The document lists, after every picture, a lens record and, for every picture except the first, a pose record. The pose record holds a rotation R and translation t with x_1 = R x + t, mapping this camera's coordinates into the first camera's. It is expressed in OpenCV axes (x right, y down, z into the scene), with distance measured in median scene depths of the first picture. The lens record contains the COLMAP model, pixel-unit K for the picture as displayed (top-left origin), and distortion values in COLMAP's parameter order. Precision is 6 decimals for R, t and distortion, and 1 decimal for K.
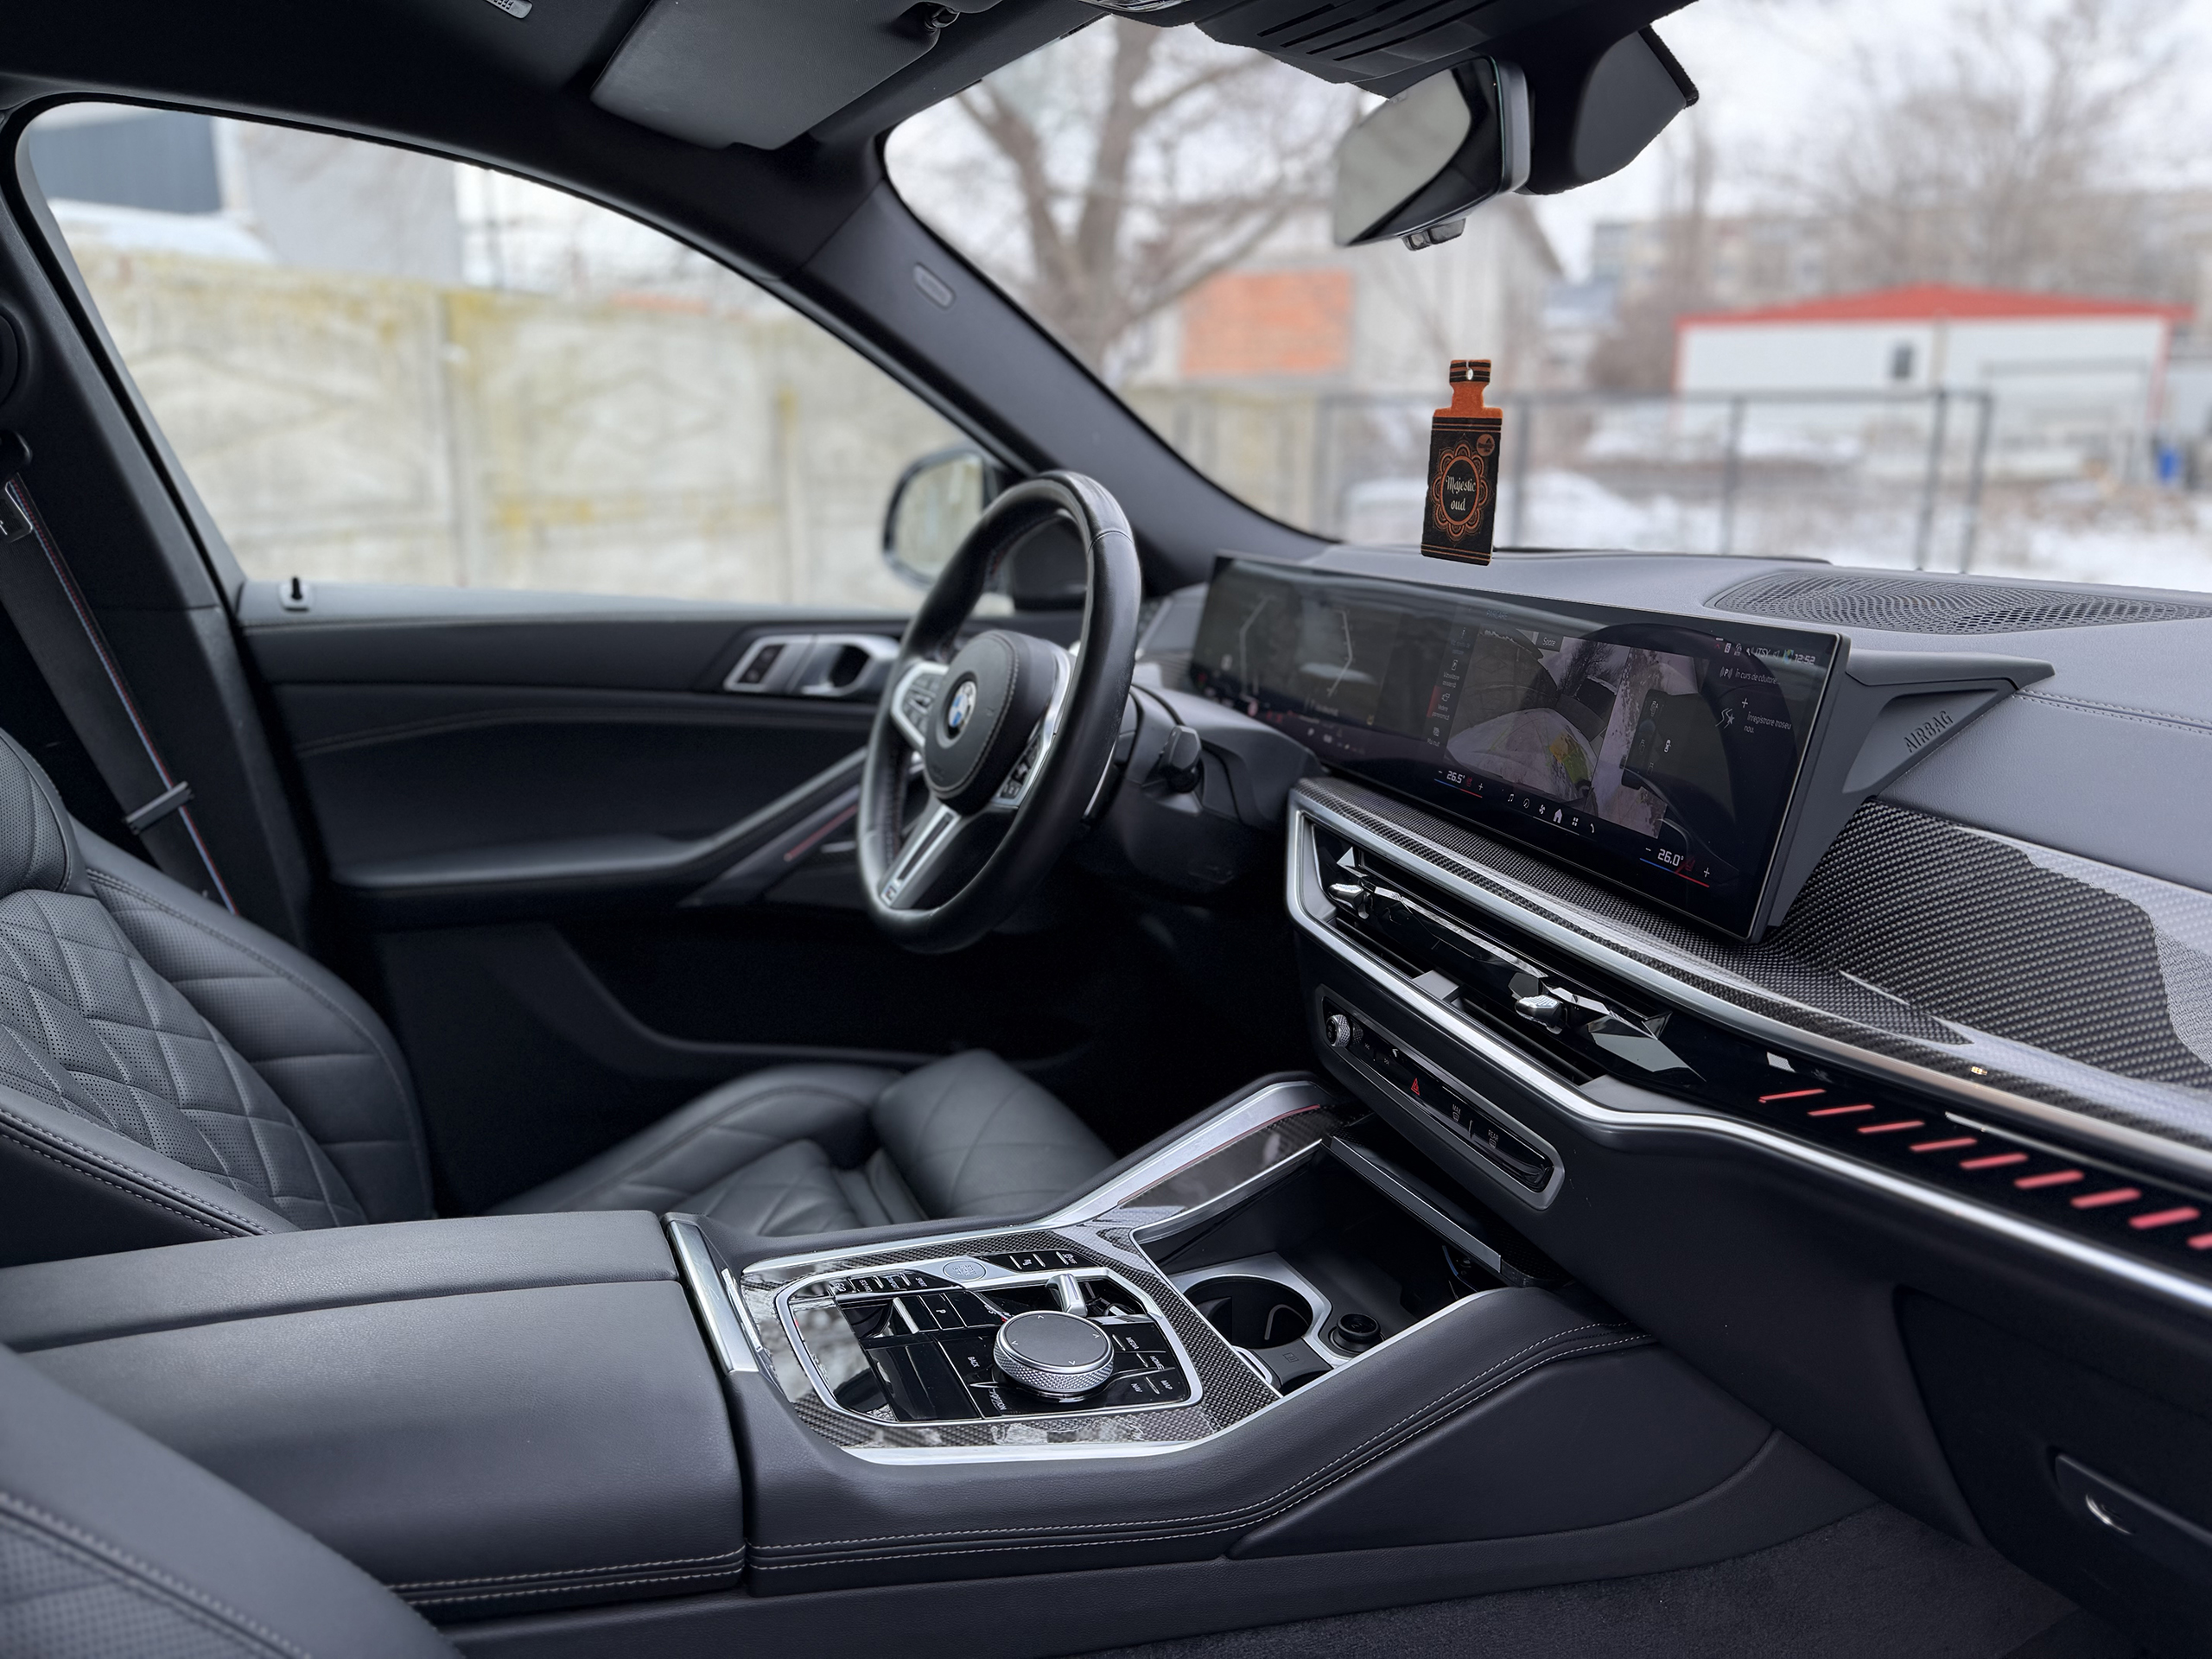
lens RADIAL K [[1563.6, 0, 1127.0], [0, 1563.6, 817.7], [0, 0, 1]] dist [0.034864, -0.038620]
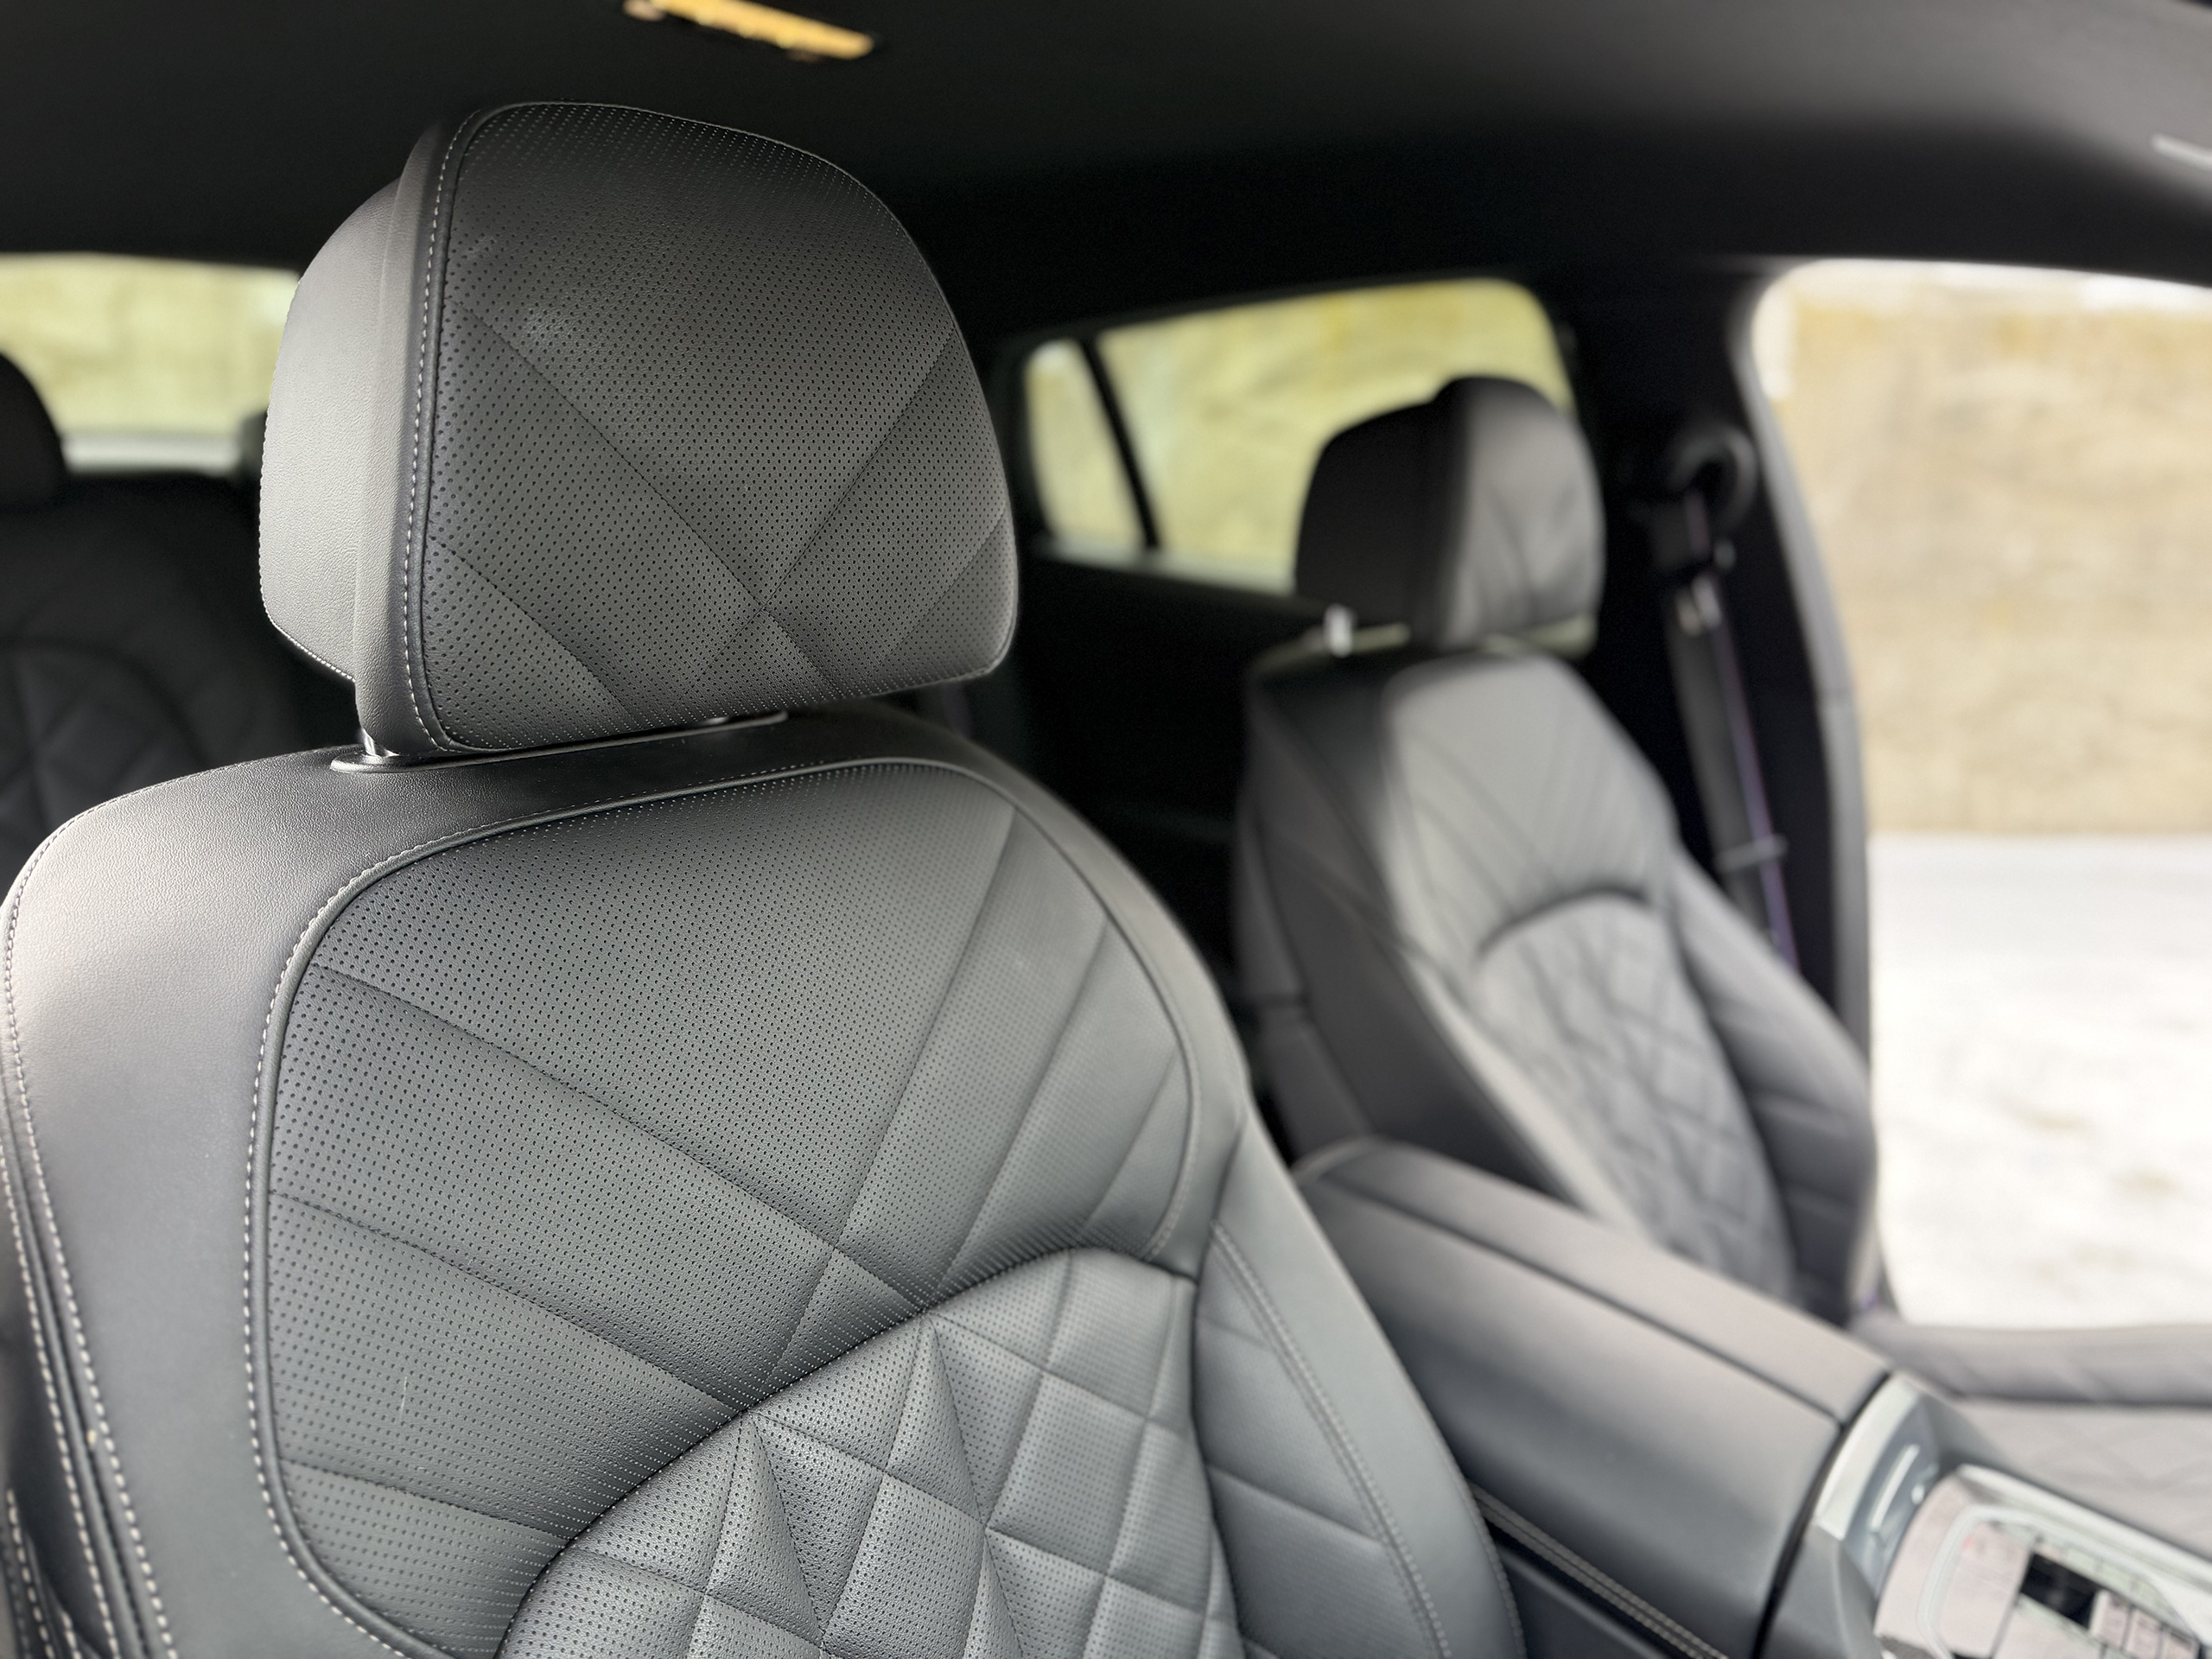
lens RADIAL K [[1563.6, 0, 1099.3], [0, 1563.6, 836.3], [0, 0, 1]] dist [0.034864, -0.038620]
pose [[0.443640, 0.223870, -0.867794, 0.194856], [-0.234371, 0.963582, 0.128765, -0.062105], [0.865017, 0.146261, 0.479952, 0.014555]]
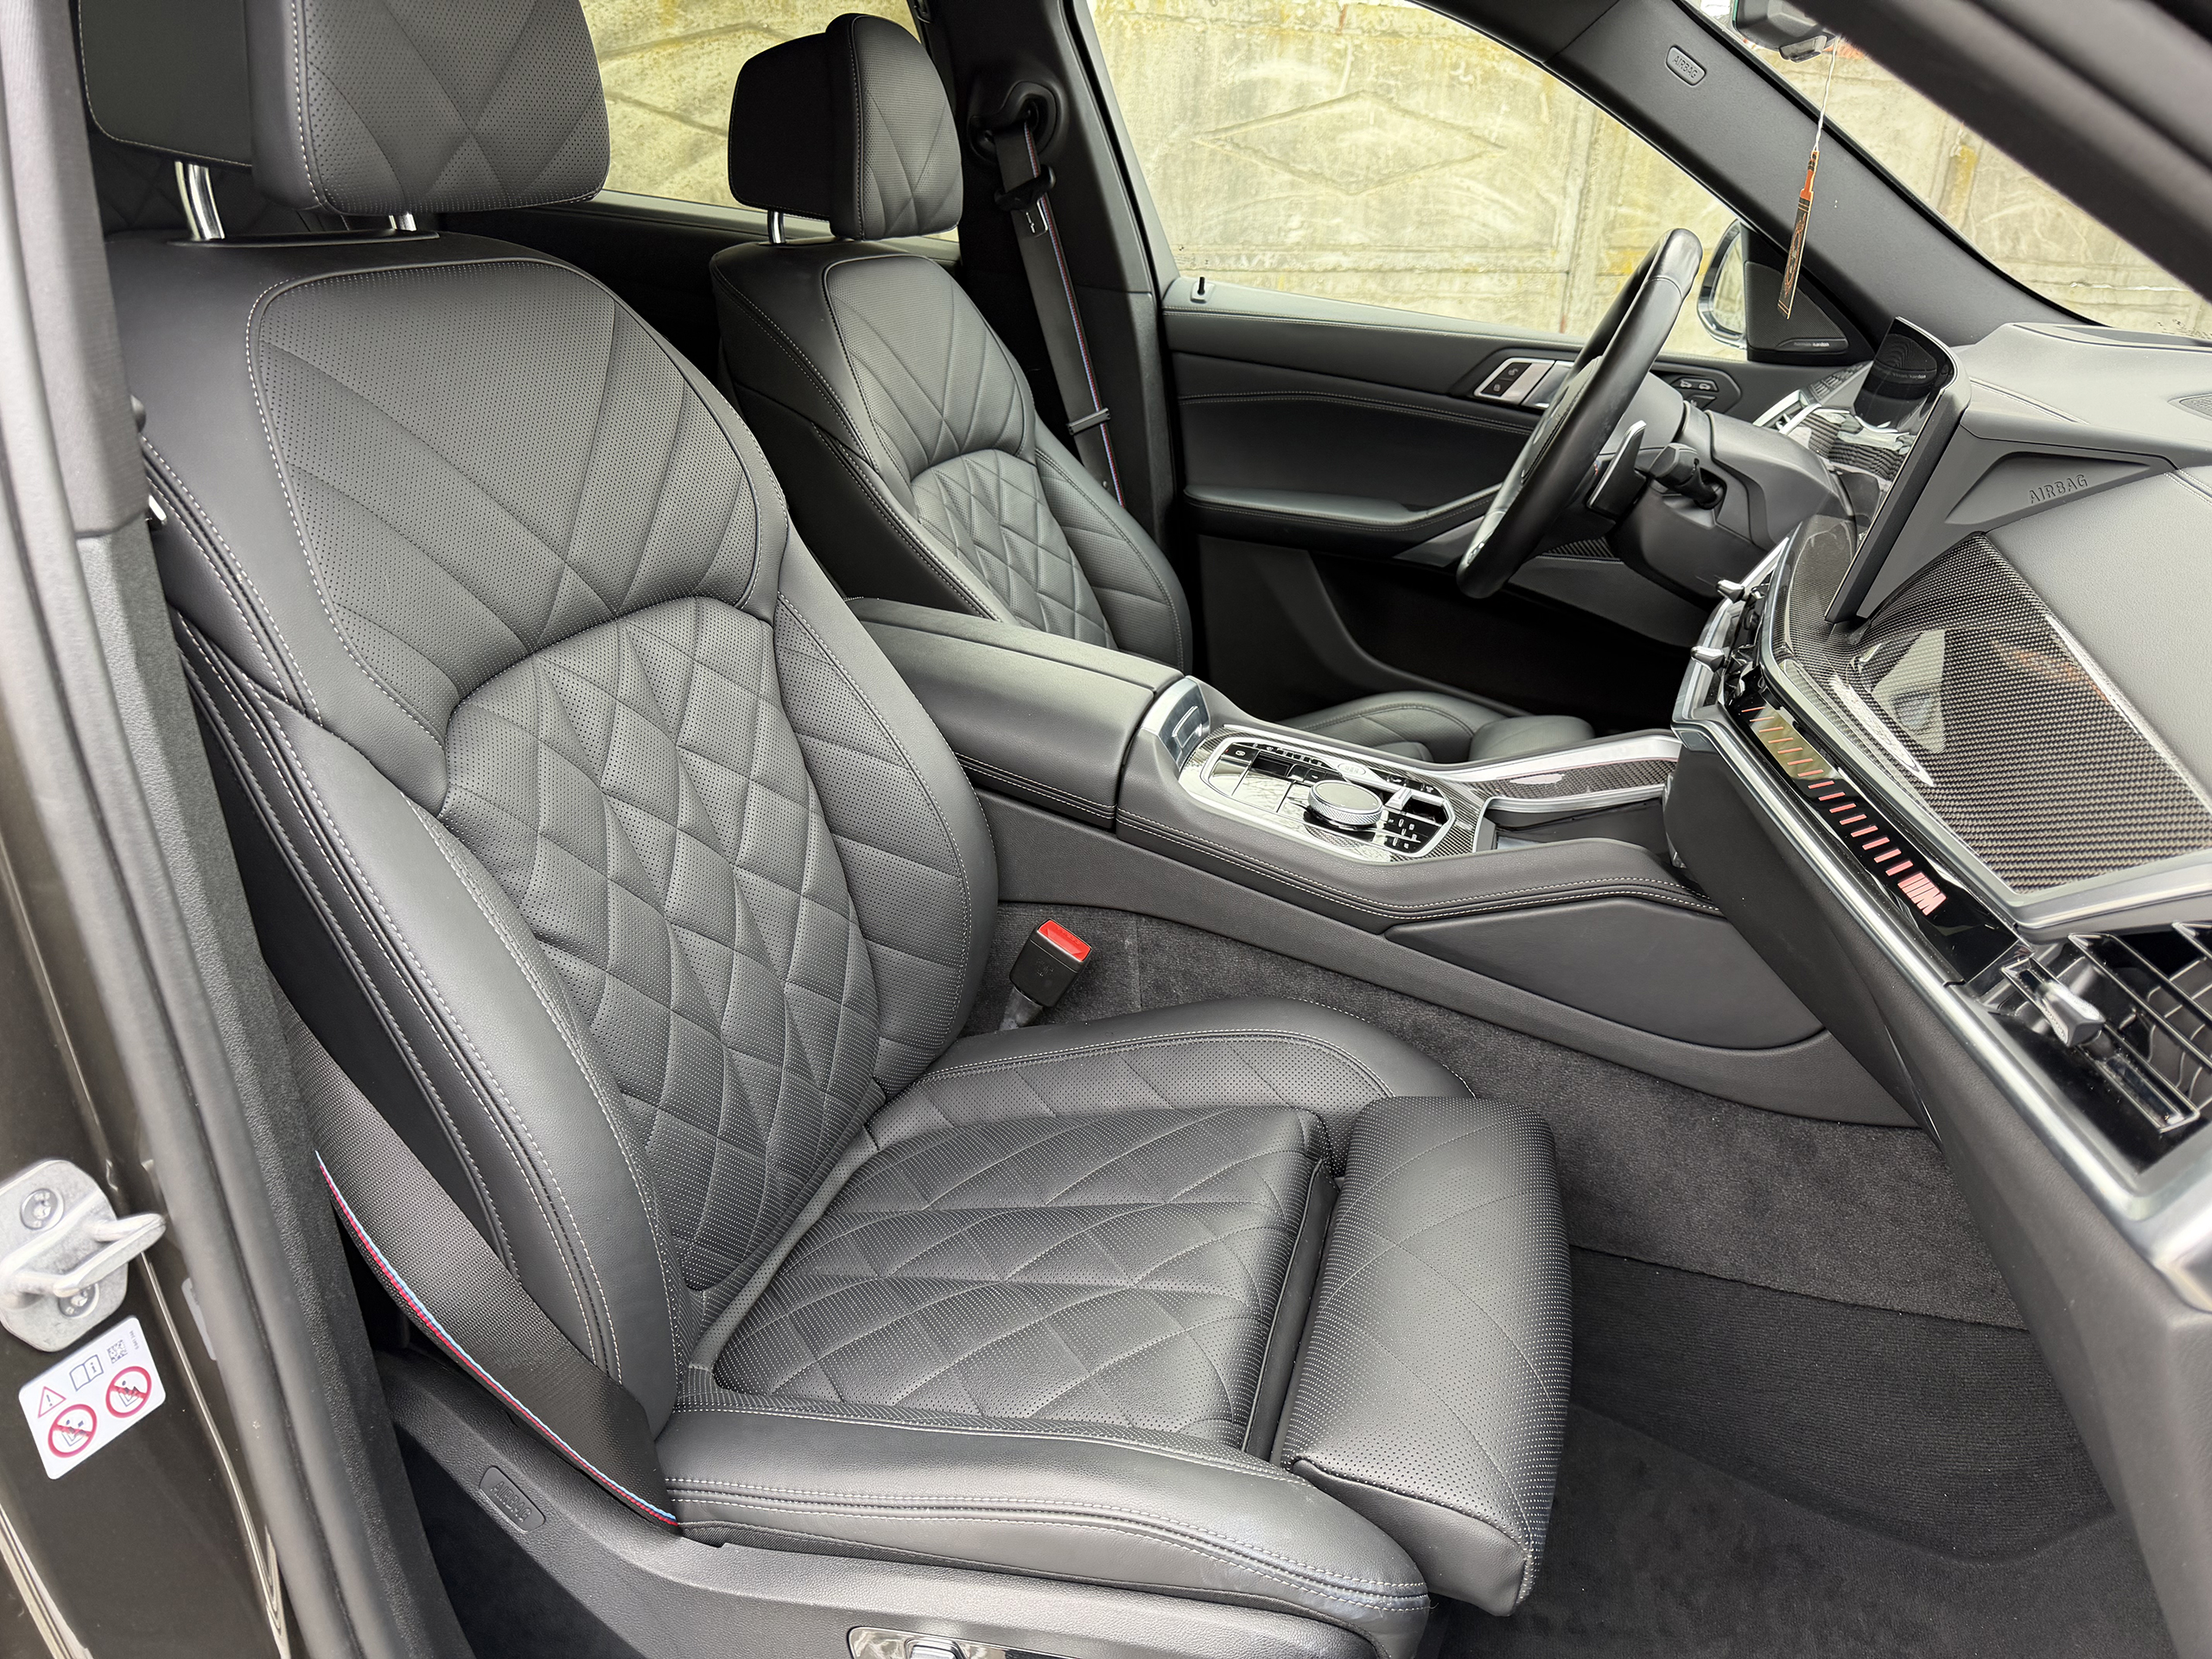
lens RADIAL K [[1563.6, 0, 1106.1], [0, 1563.6, 841.8], [0, 0, 1]] dist [0.034864, -0.038620]
pose [[0.758170, 0.285077, -0.586438, 0.466006], [-0.189308, 0.956862, 0.220402, 0.049744], [0.623972, -0.056084, 0.779431, -0.253103]]
